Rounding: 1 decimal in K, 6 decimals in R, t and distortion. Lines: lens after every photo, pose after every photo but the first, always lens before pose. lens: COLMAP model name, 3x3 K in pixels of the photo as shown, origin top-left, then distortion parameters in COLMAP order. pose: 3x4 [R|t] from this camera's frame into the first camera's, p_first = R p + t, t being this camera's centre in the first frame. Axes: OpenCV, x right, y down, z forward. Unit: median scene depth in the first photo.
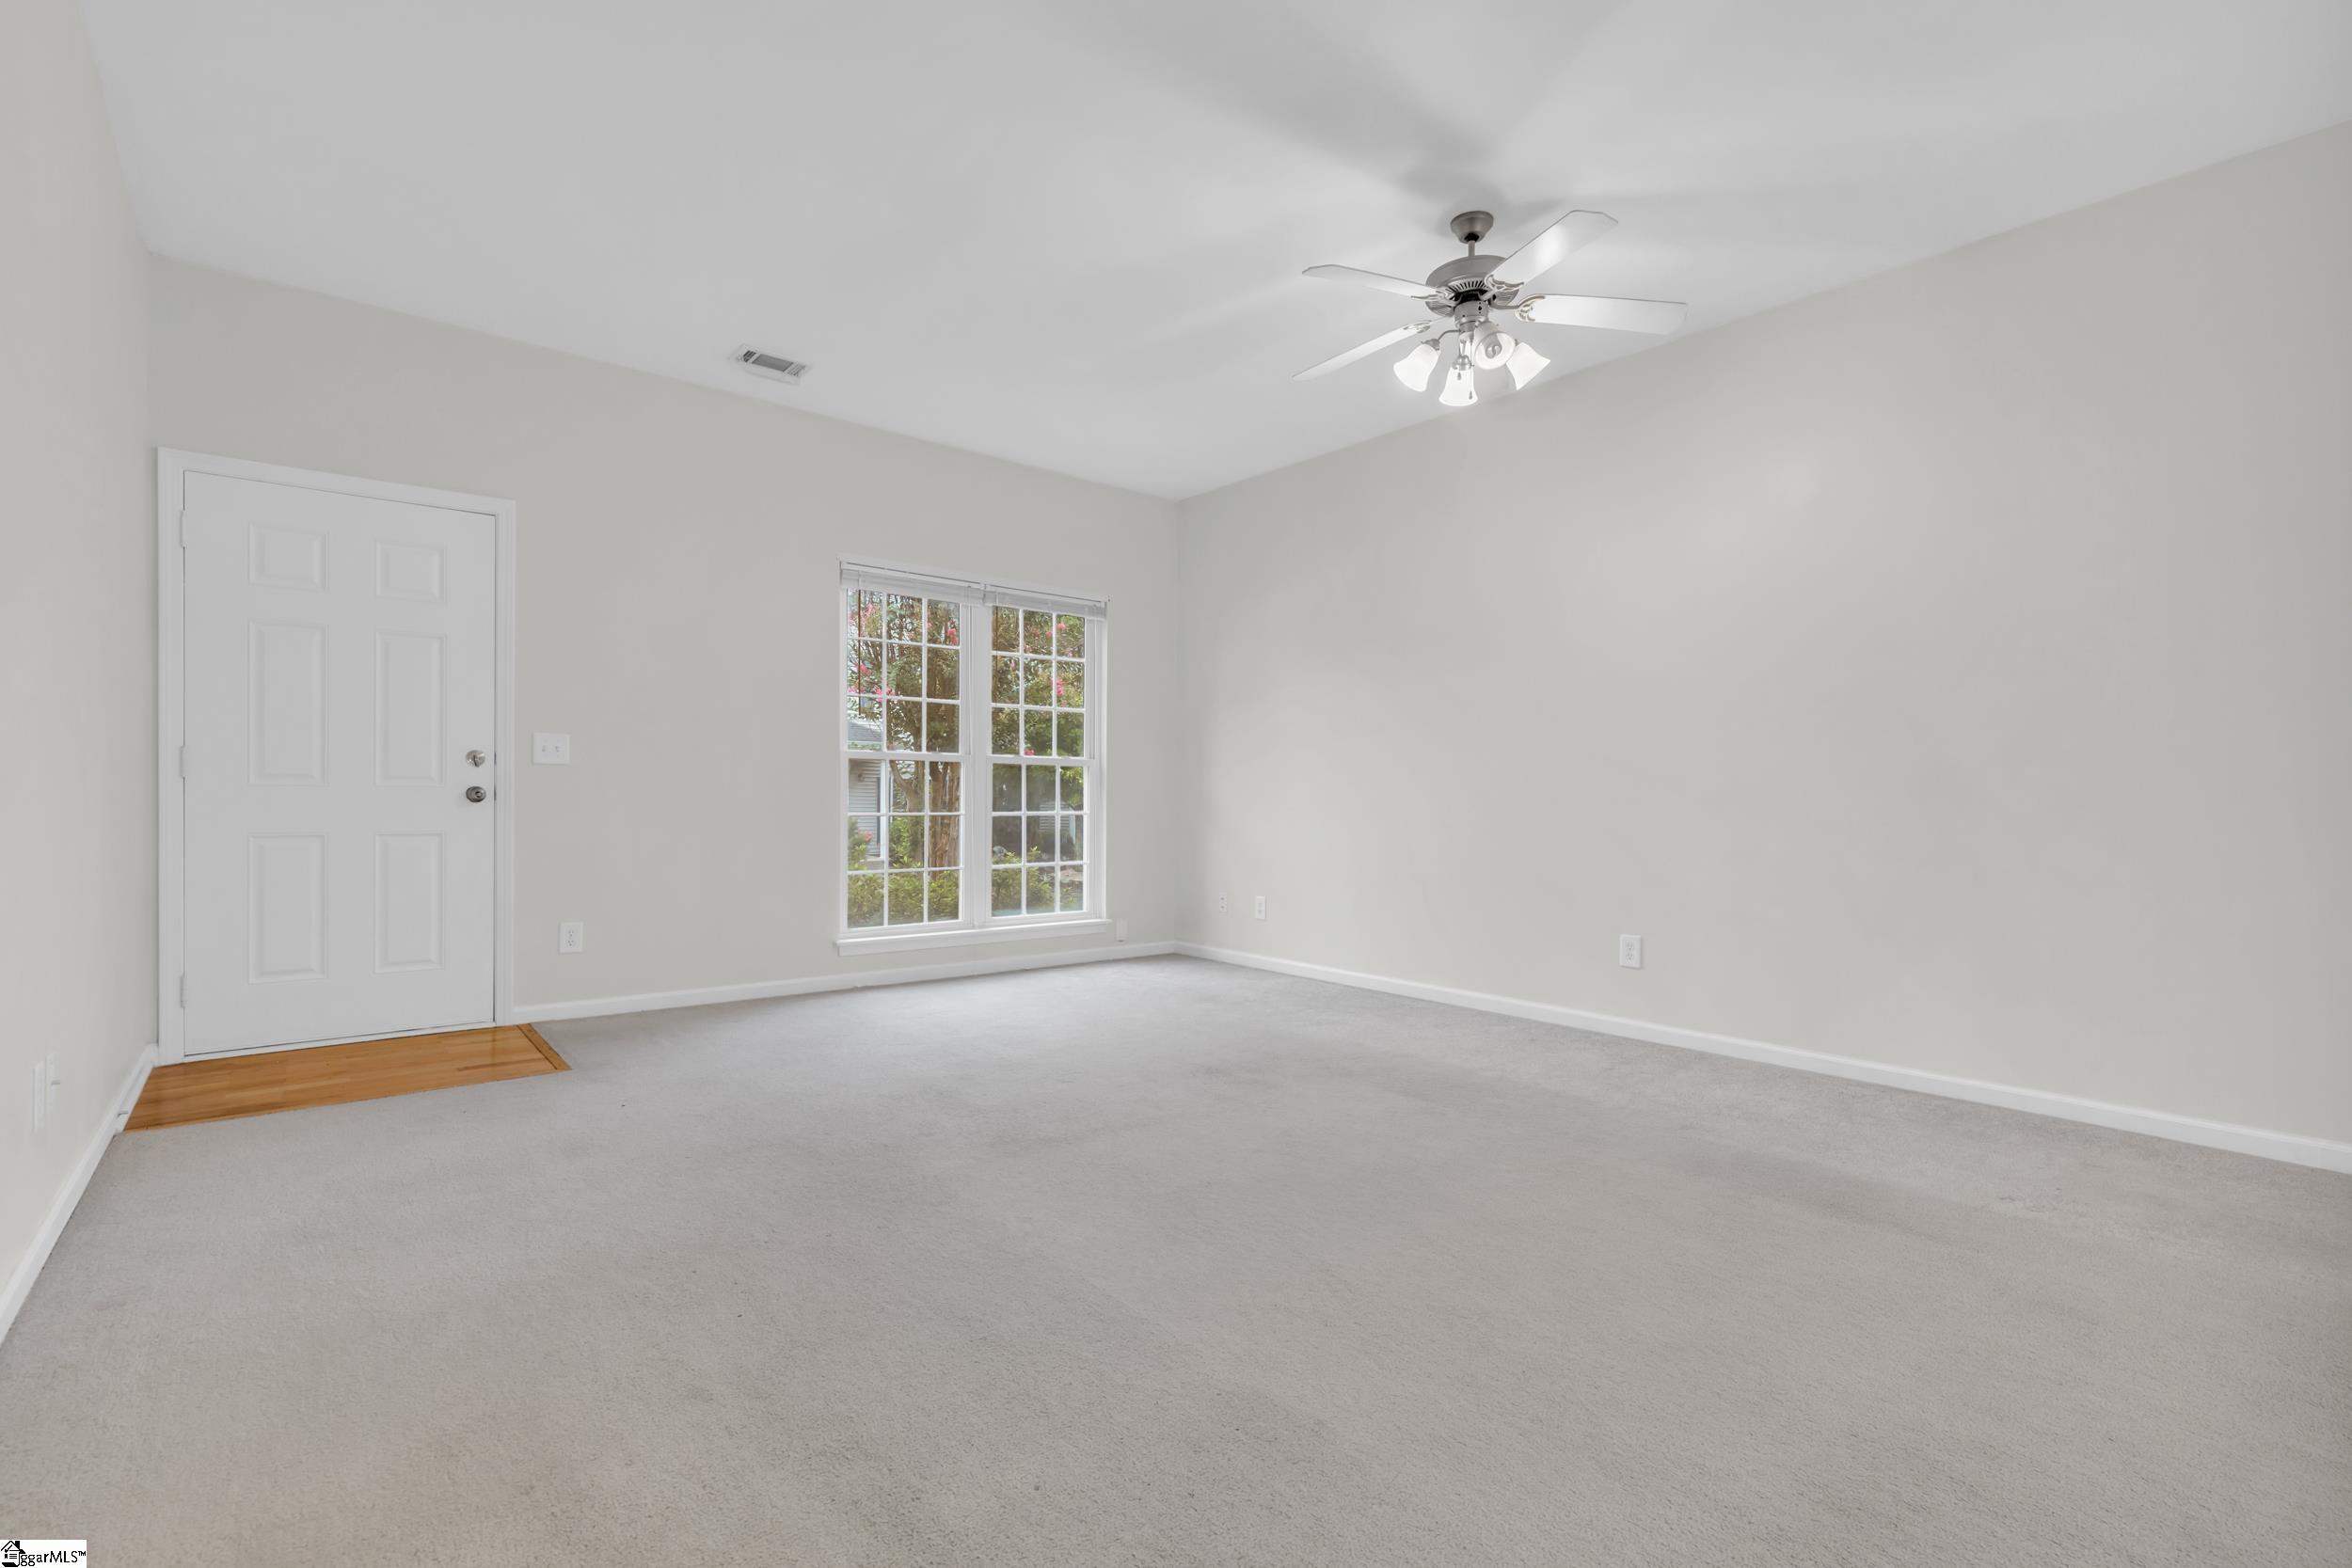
lens RADIAL K [[1052.1, 0, 1182.7], [0, 1052.1, 796.6], [0, 0, 1]] dist [0.000682, -0.000133]
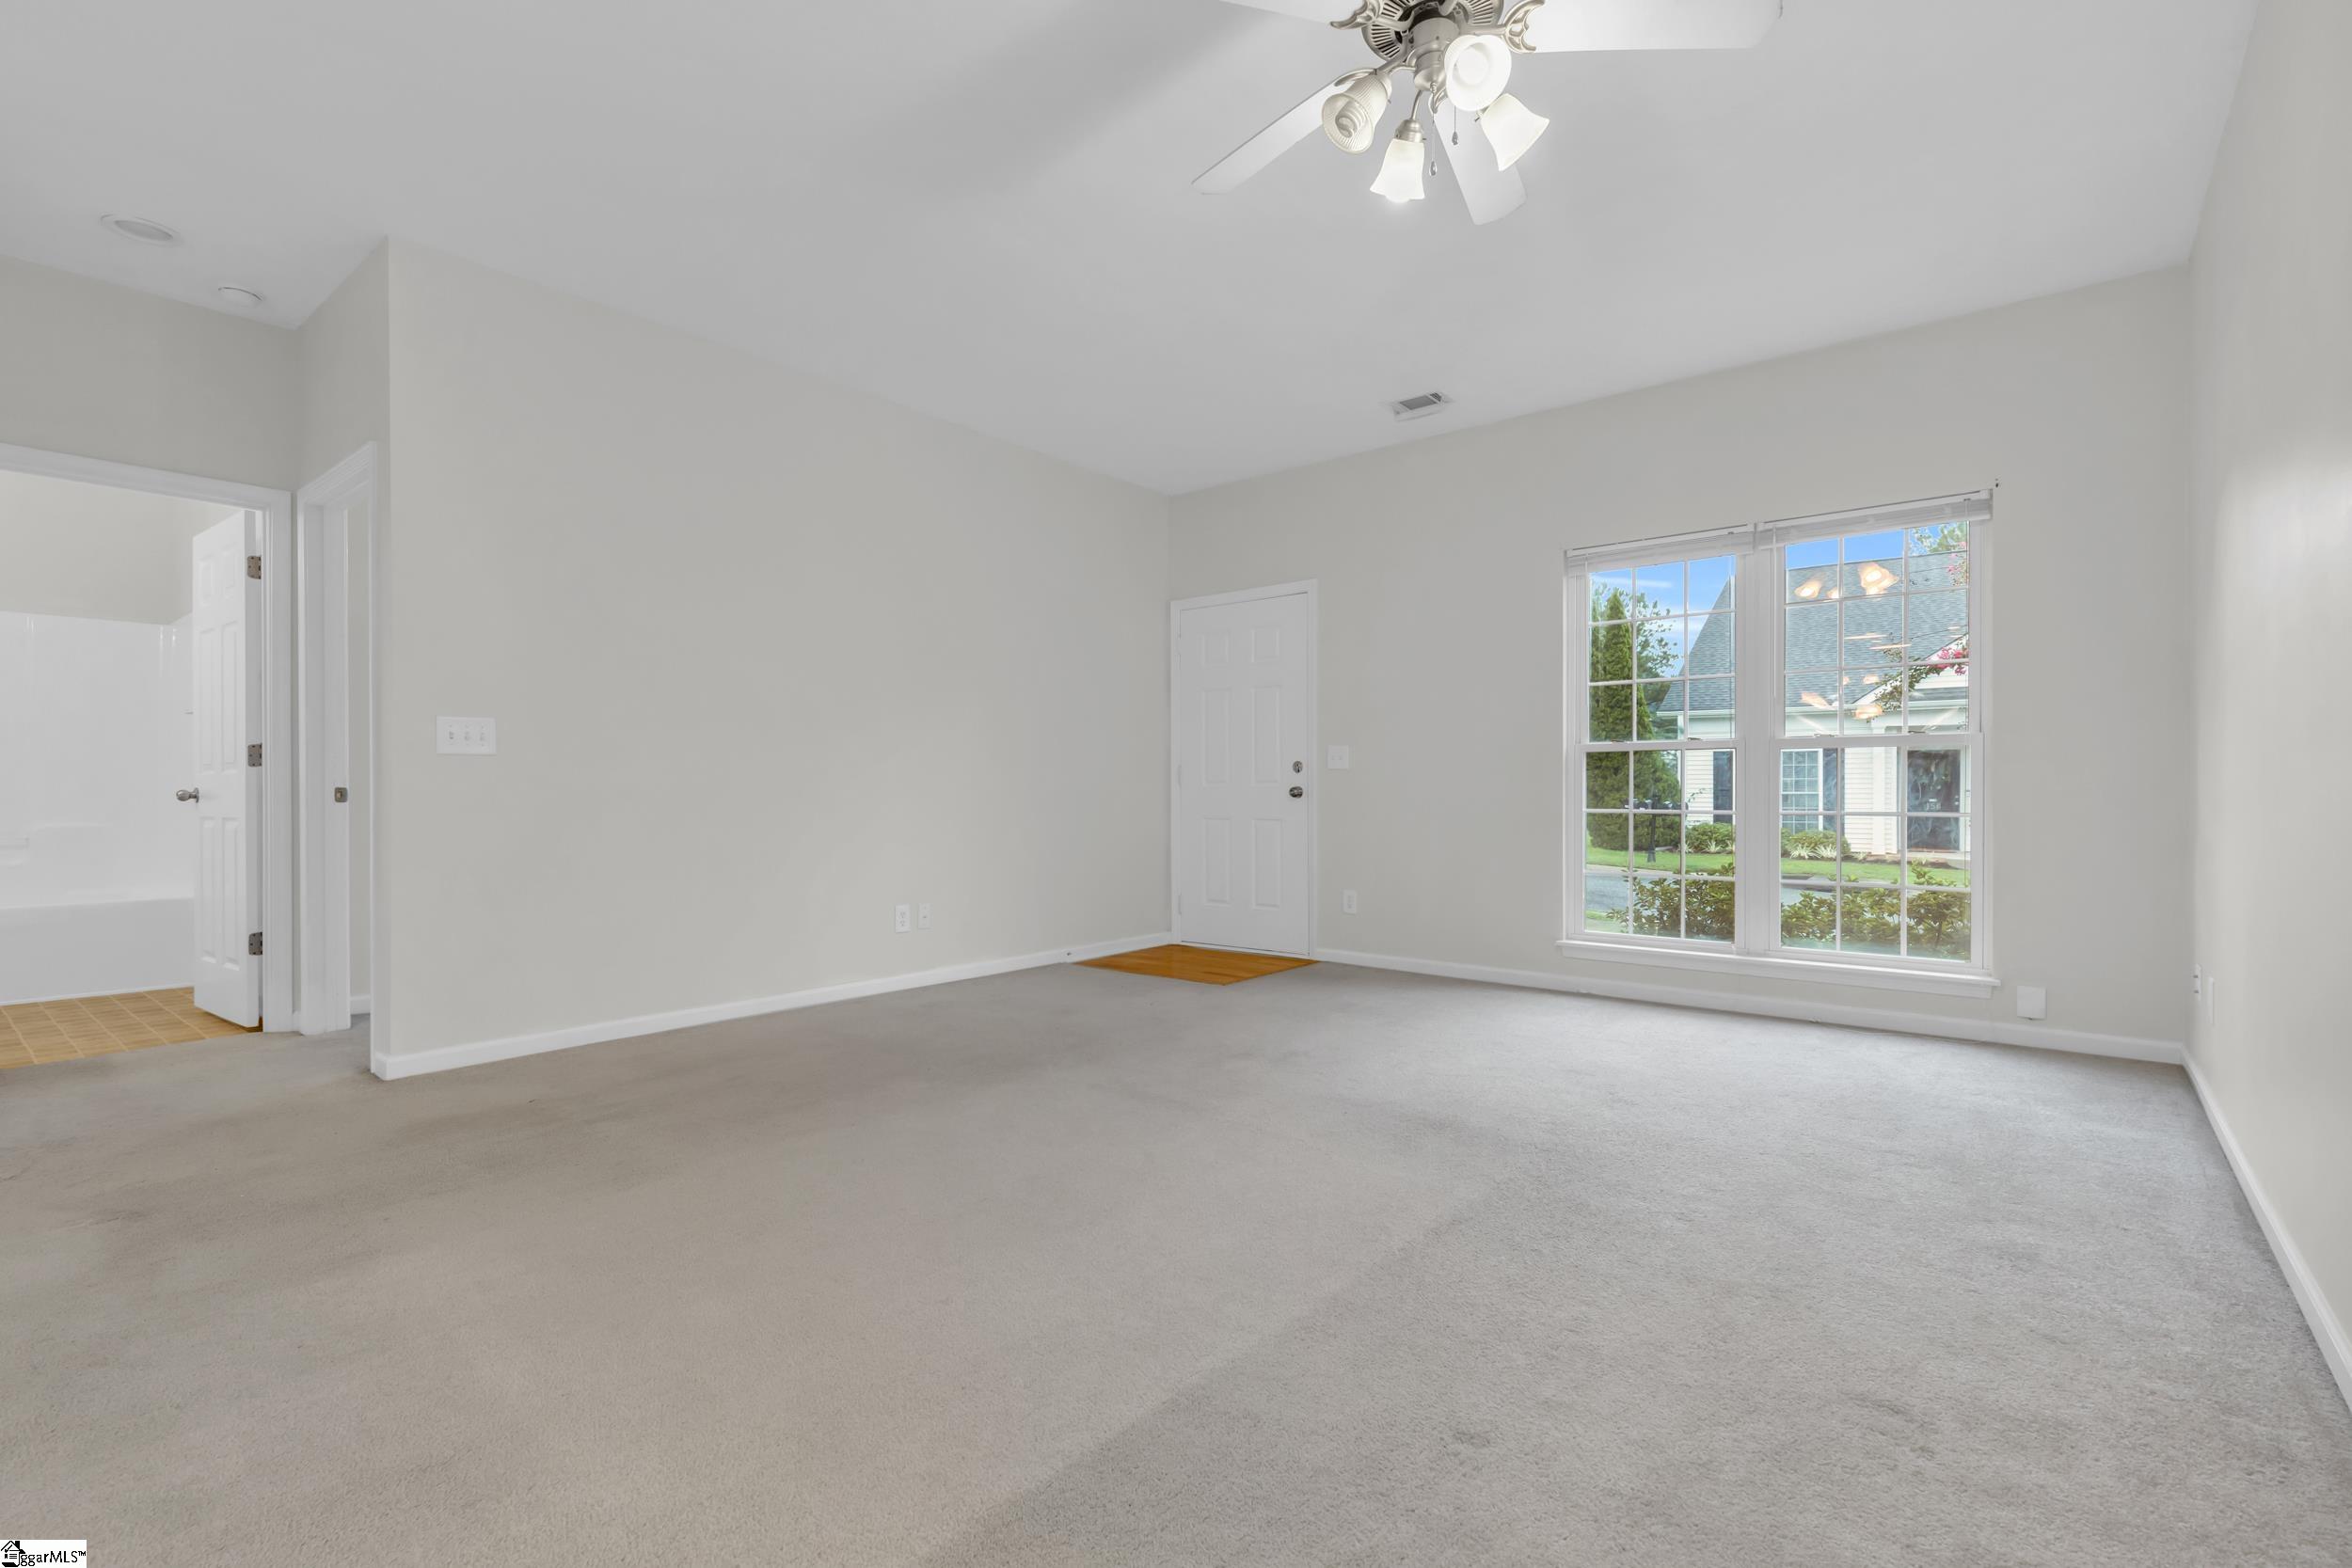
lens RADIAL K [[1052.1, 0, 1182.7], [0, 1052.1, 796.6], [0, 0, 1]] dist [0.000682, -0.000133]
pose [[0.195159, -0.003579, -0.980765, 0.603595], [0.002791, 0.999991, -0.003094, 0.006738], [0.980768, -0.002134, 0.195167, 0.502550]]
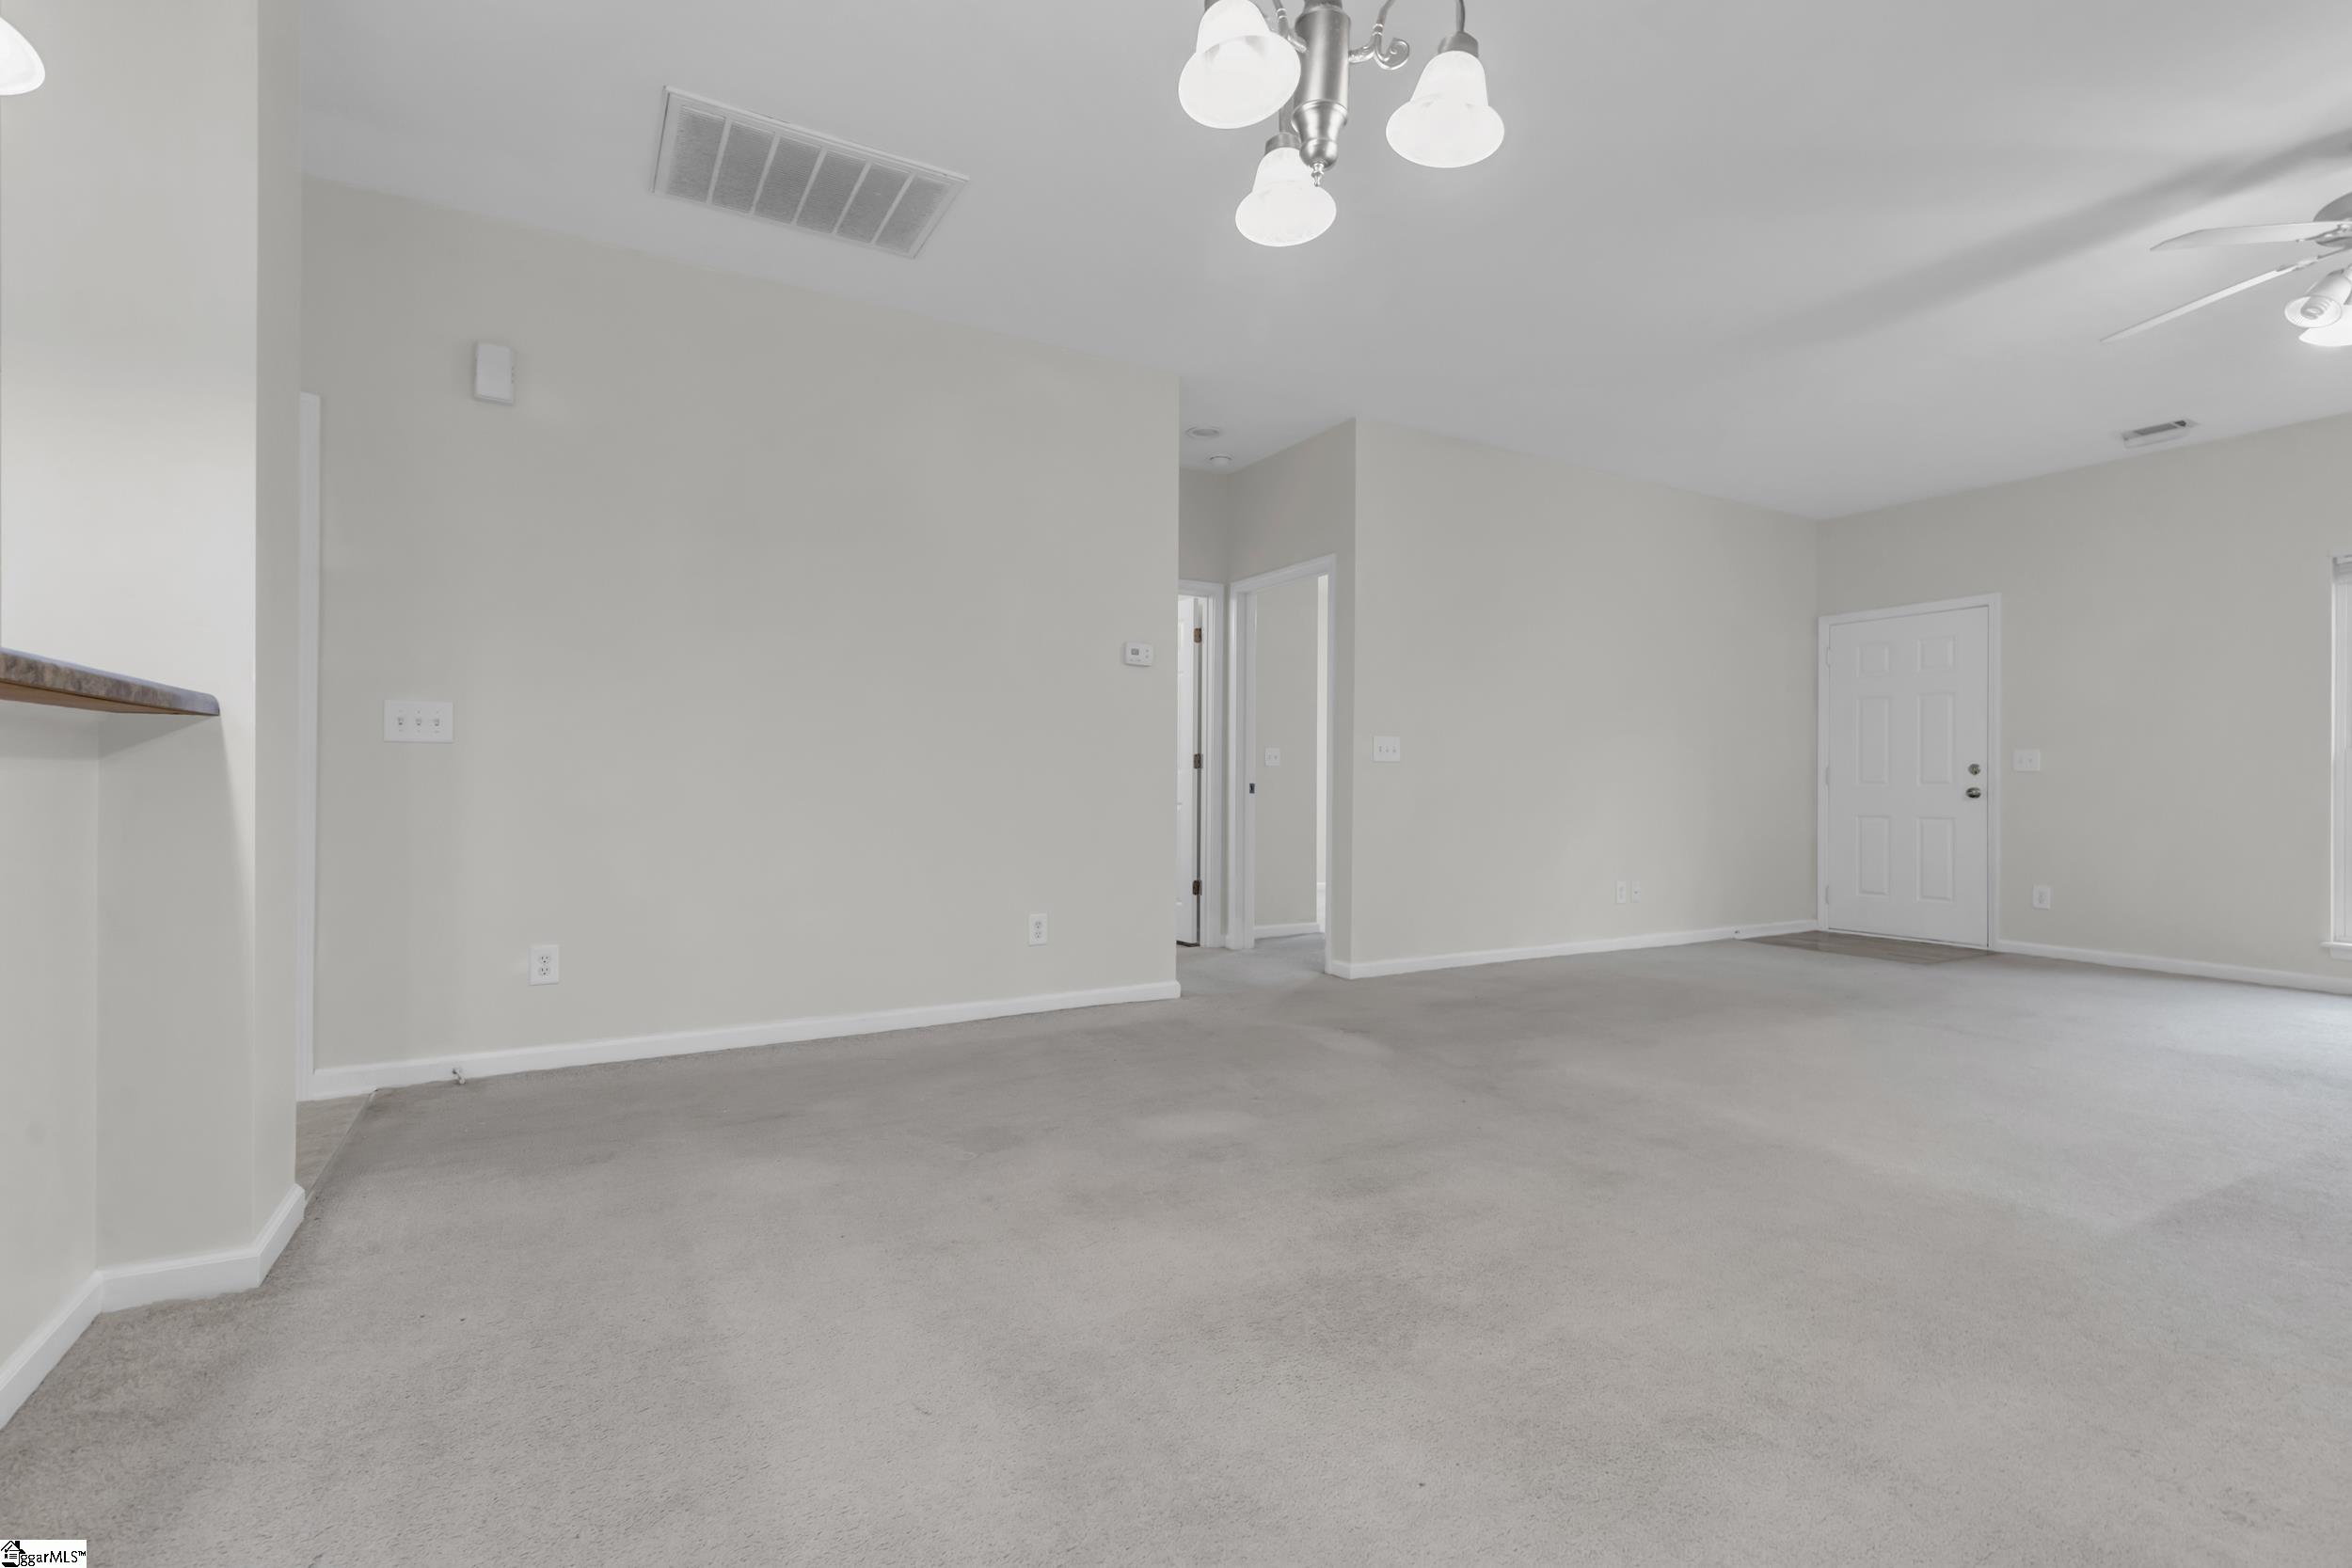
lens RADIAL K [[1062.7, 0, 1176.0], [0, 1062.7, 784.0], [0, 0, 1]] dist [0.001513, 0.000025]
pose [[-0.166246, -0.011629, -0.986016, 0.903954], [-0.009081, 0.999906, -0.010261, 0.009826], [0.986043, 0.007248, -0.166336, 0.106697]]
